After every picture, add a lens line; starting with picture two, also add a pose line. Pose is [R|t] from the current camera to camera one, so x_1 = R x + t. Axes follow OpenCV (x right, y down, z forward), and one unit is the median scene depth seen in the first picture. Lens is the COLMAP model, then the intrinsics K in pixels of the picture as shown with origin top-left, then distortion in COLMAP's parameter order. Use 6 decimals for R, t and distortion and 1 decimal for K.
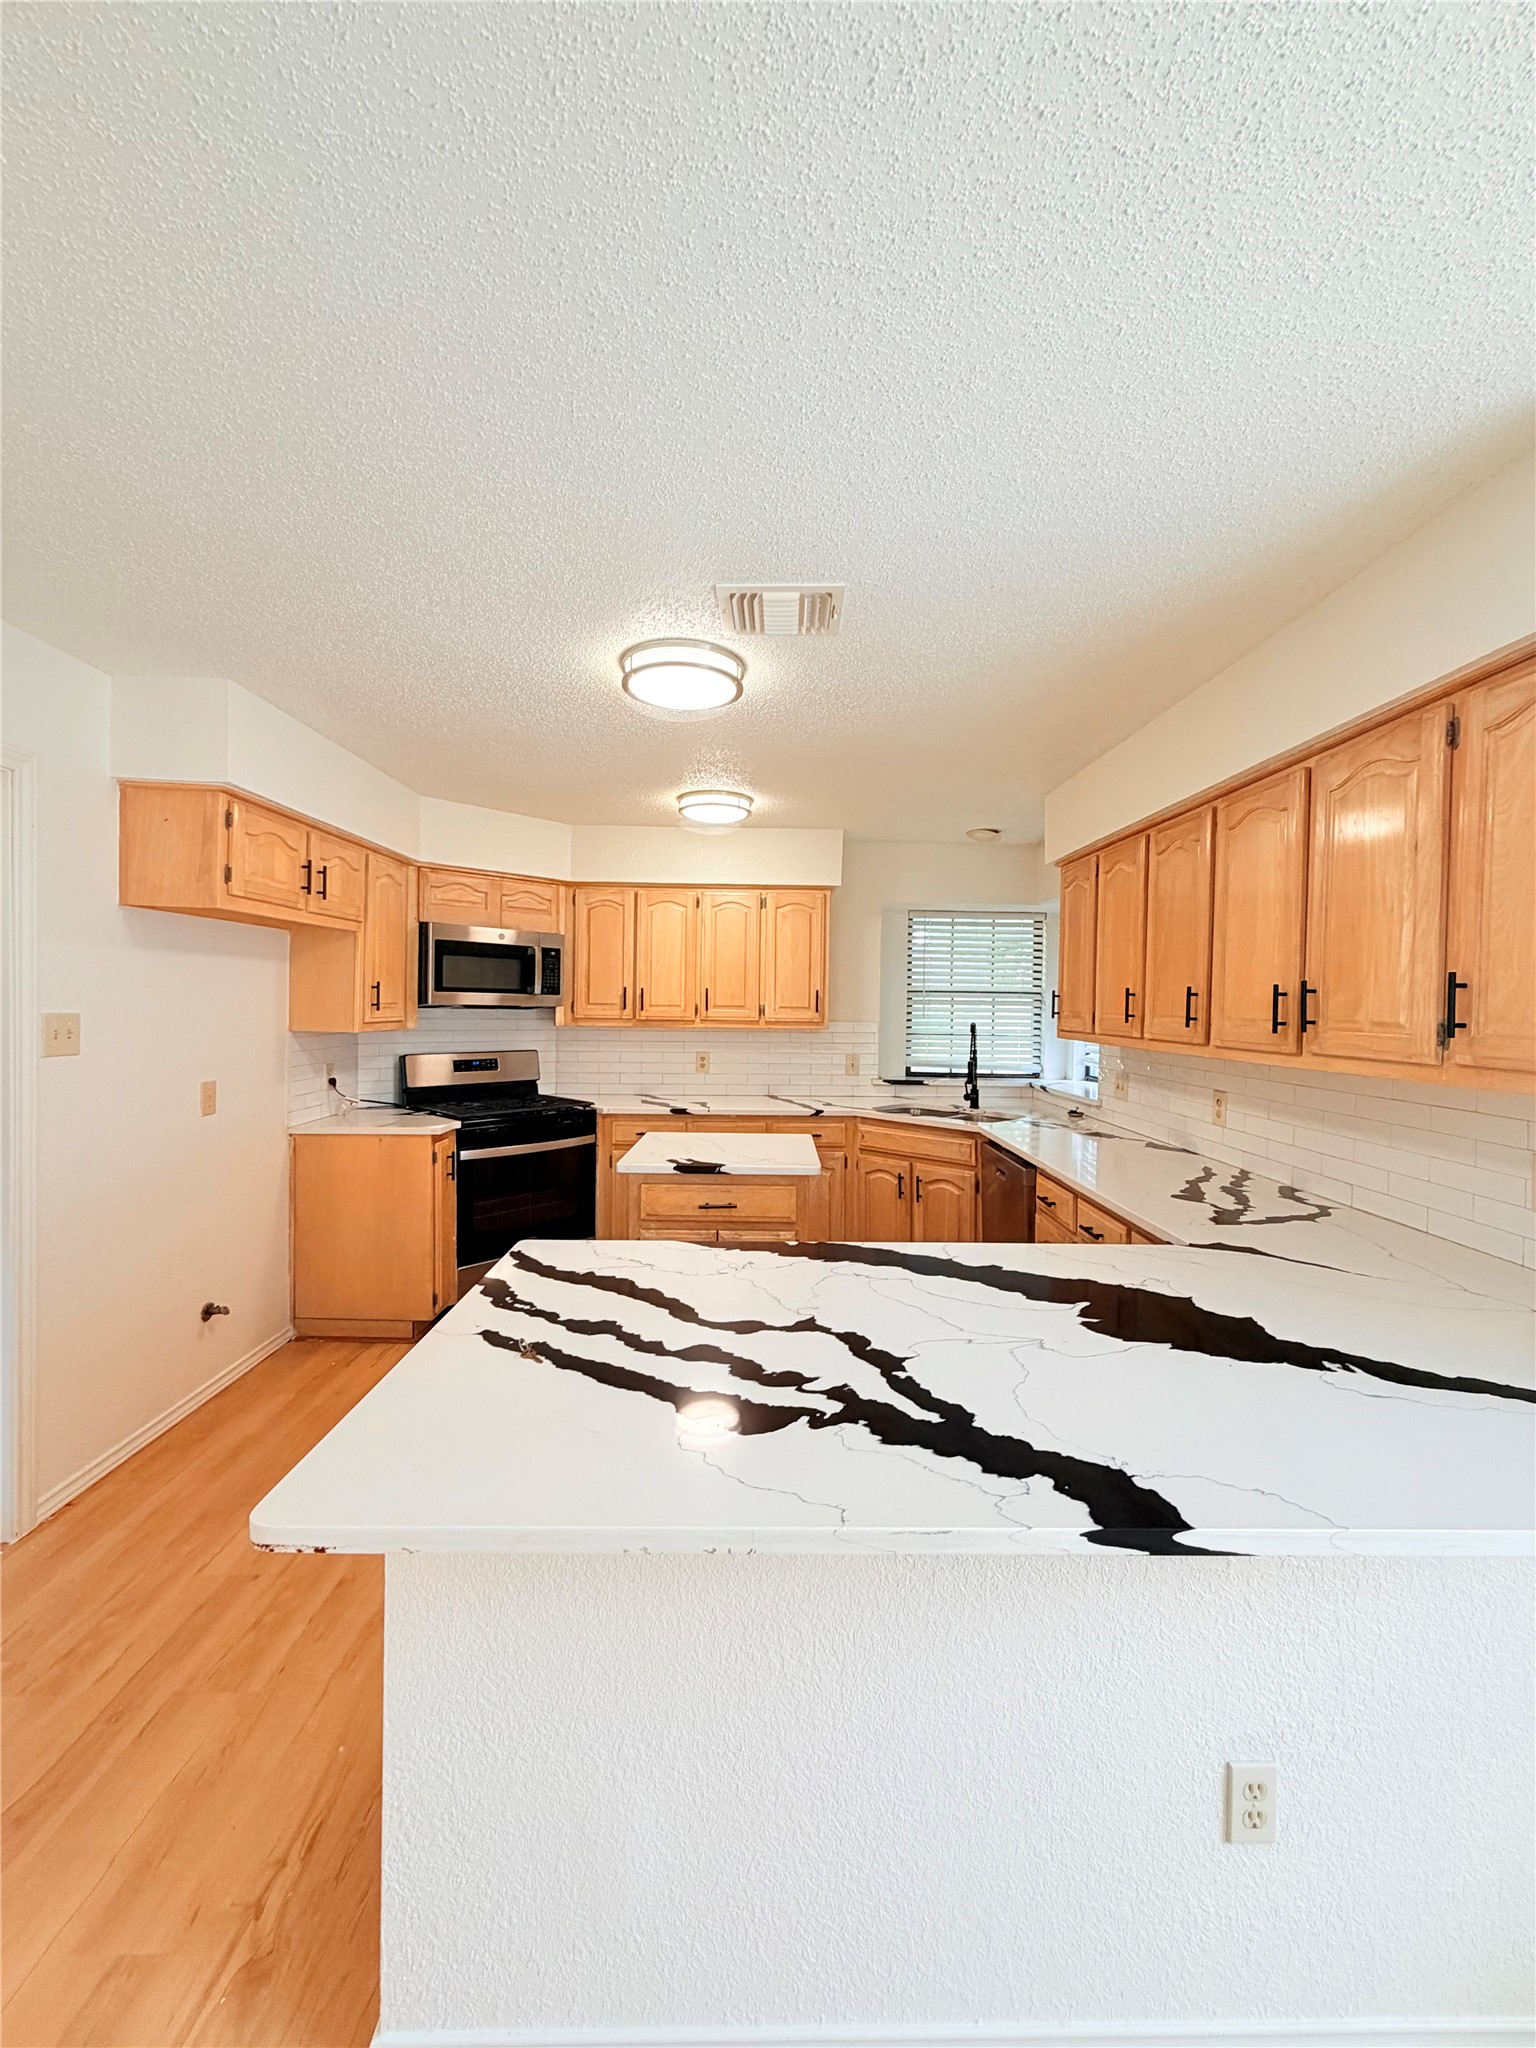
lens RADIAL K [[818.0, 0, 764.9], [0, 818.0, 1018.2], [0, 0, 1]] dist [0.001947, -0.000762]
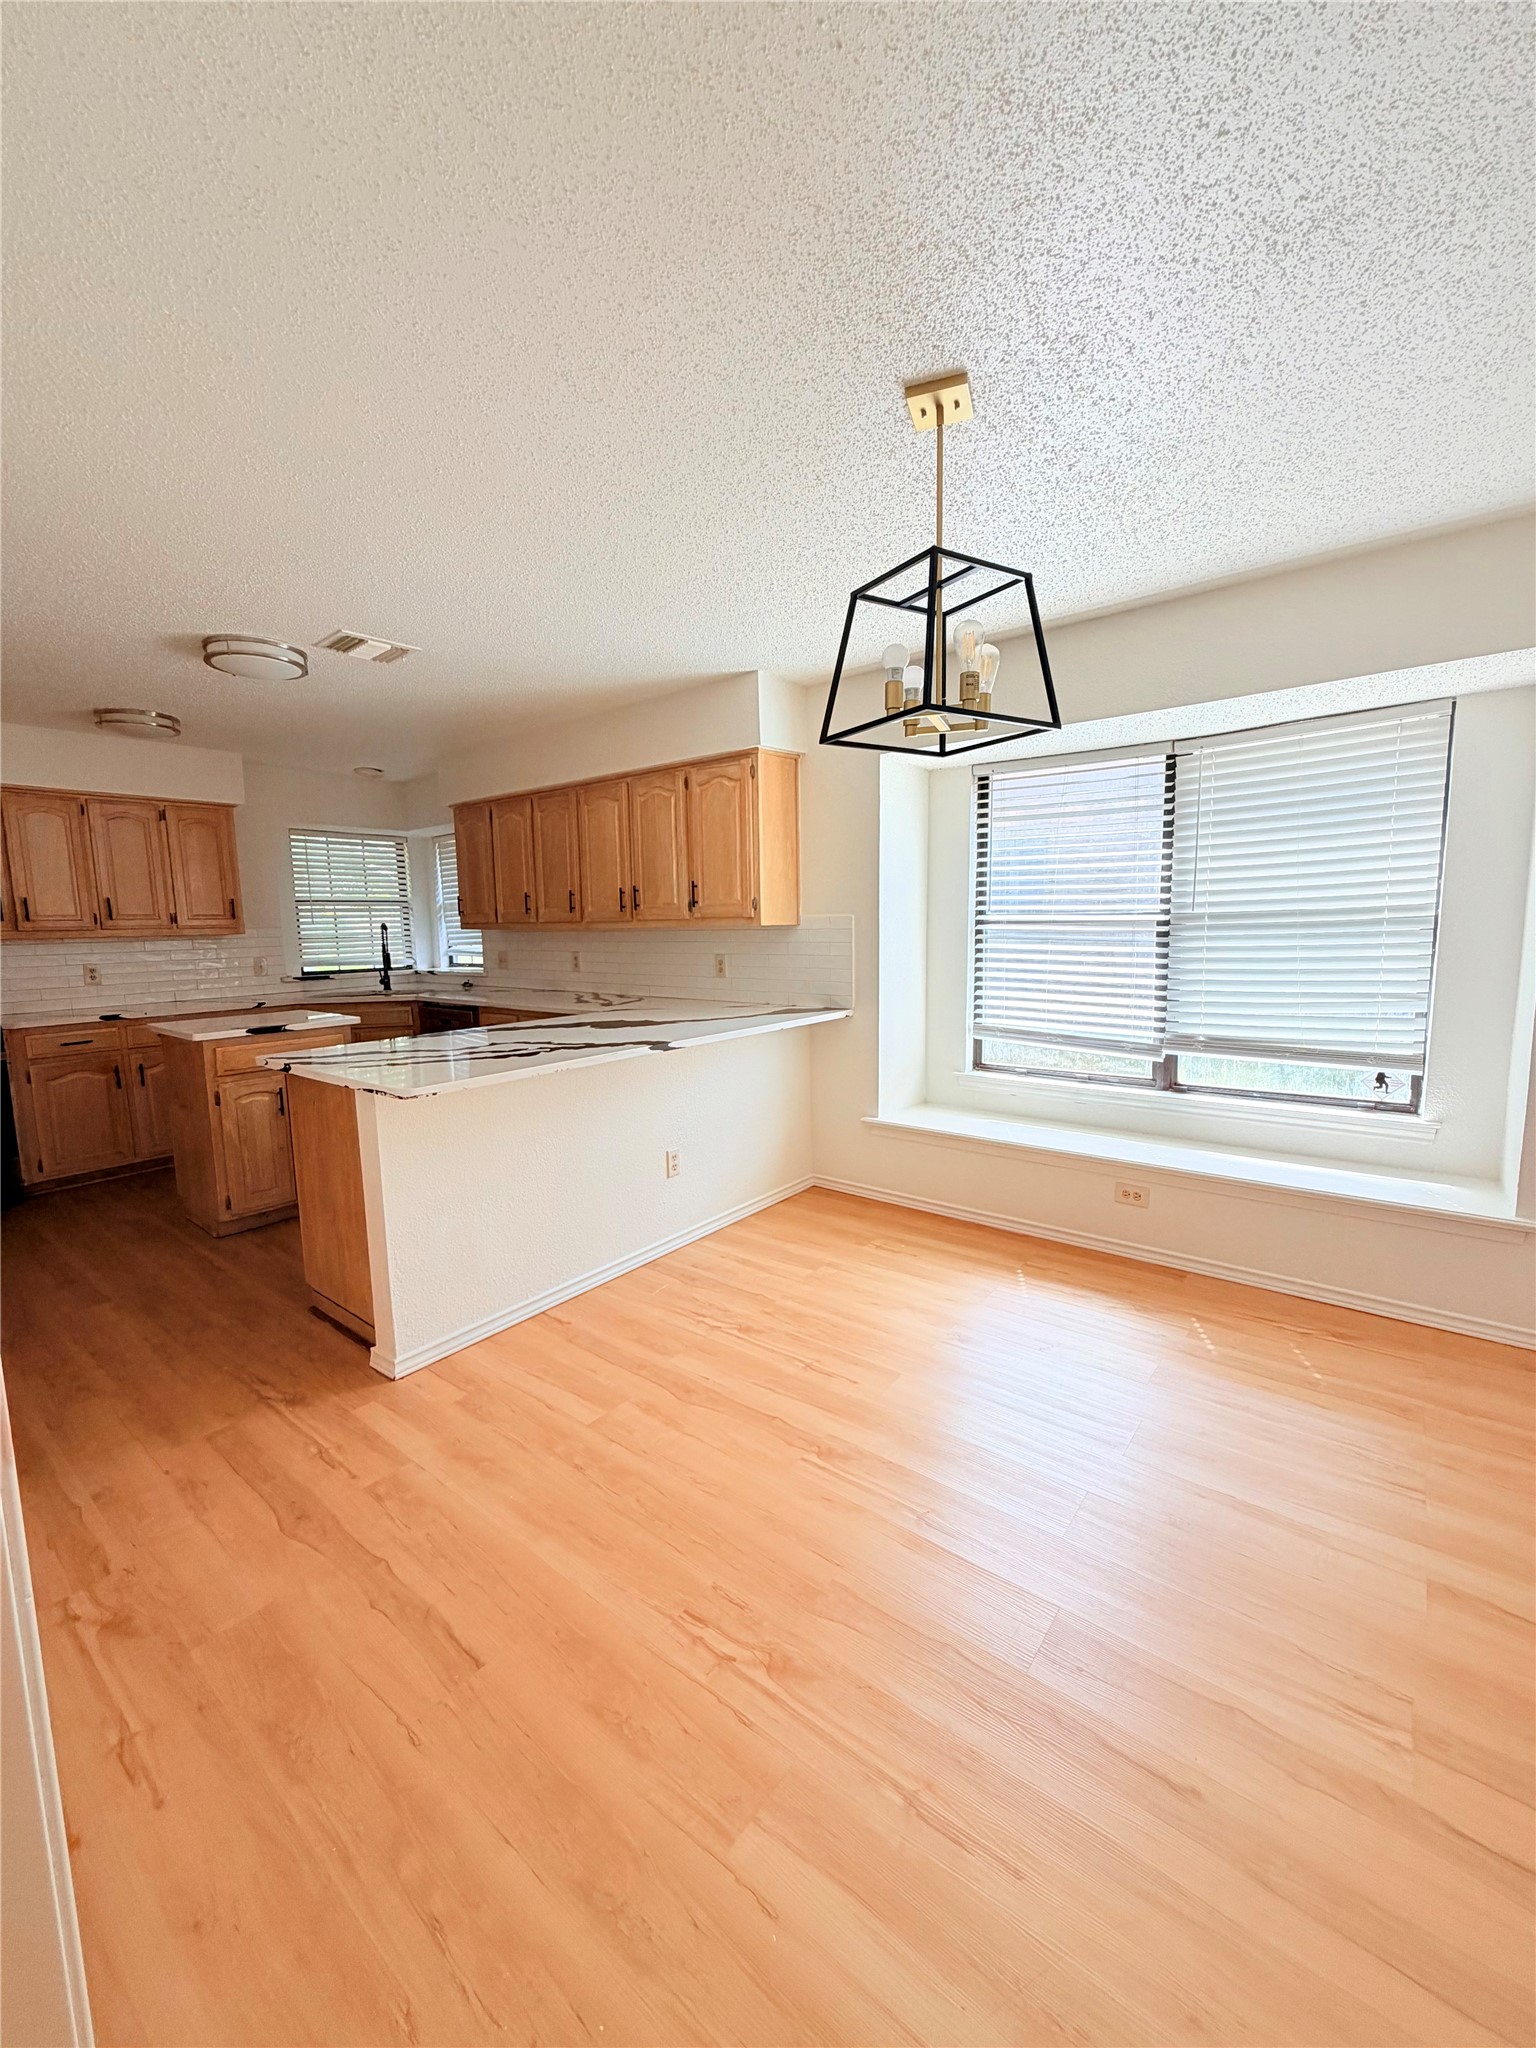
lens RADIAL K [[818.0, 0, 773.6], [0, 818.0, 1020.0], [0, 0, 1]] dist [0.001947, -0.000762]
pose [[0.629196, -0.119135, 0.768062, -0.370711], [0.042543, 0.991980, 0.119017, 0.029705], [-0.776081, -0.042209, 0.629219, -0.298886]]
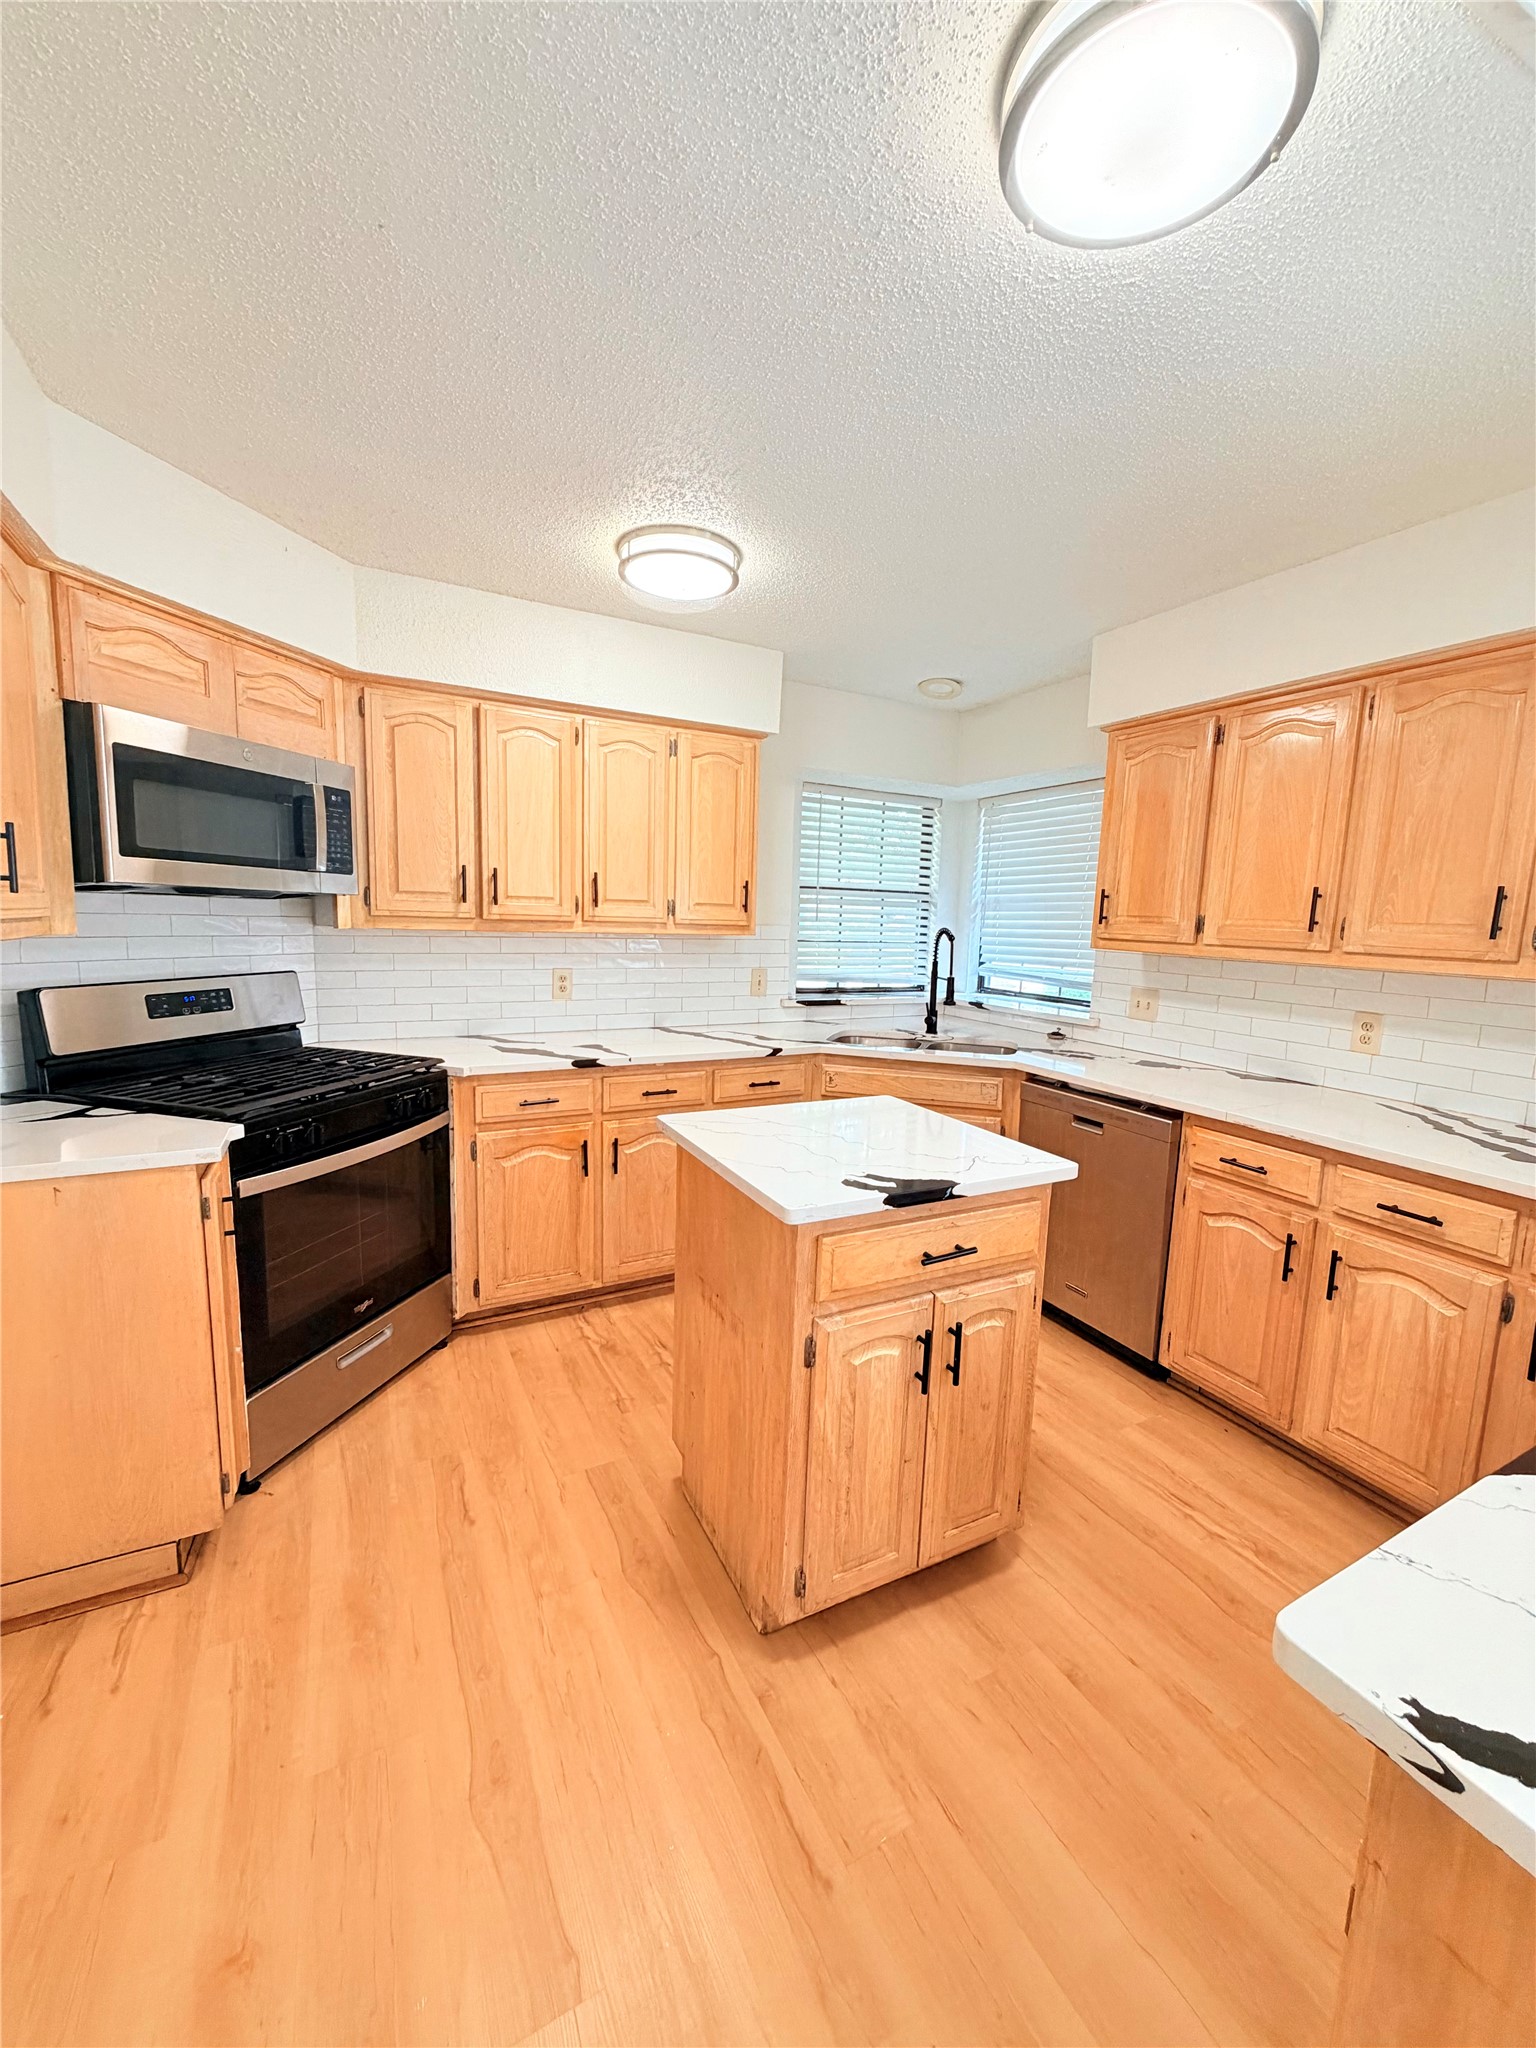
lens RADIAL K [[818.0, 0, 769.1], [0, 818.0, 1019.4], [0, 0, 1]] dist [0.001947, -0.000762]
pose [[0.889023, -0.045117, 0.455635, -0.267393], [-0.010528, 0.992856, 0.118856, 0.001071], [-0.457742, -0.110463, 0.882196, 0.366078]]
